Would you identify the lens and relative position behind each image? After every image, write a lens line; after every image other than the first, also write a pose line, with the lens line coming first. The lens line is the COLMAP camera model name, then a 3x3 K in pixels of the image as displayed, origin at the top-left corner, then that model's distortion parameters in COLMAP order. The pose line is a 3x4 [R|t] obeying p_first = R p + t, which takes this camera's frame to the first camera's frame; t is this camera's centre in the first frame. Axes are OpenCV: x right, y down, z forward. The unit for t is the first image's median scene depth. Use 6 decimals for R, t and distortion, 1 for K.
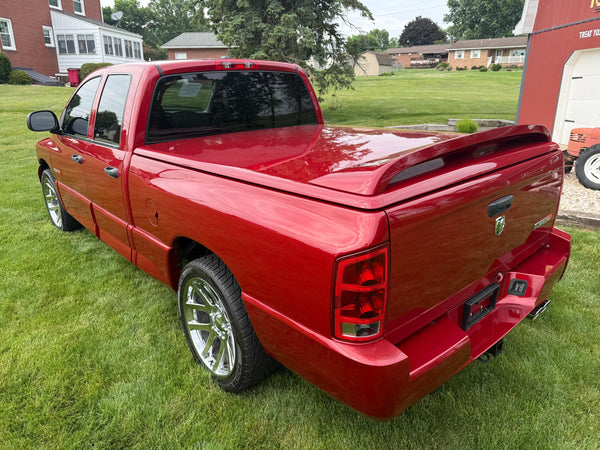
lens RADIAL K [[435.2, 0, 301.5], [0, 435.2, 216.2], [0, 0, 1]] dist [0.010371, -0.026140]
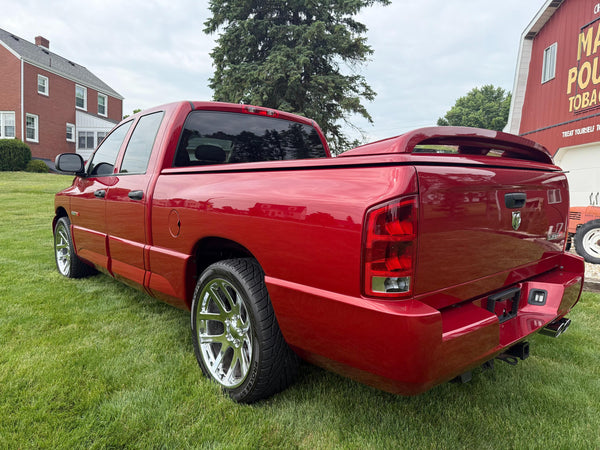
lens RADIAL K [[438.0, 0, 300.0], [0, 438.0, 225.0], [0, 0, 1]] dist [-0.004069, -0.011339]
pose [[0.999428, 0.033078, 0.007094, -0.052495], [-0.030250, 0.967682, -0.250355, 0.237680], [-0.015146, 0.249997, 0.968128, -0.001611]]
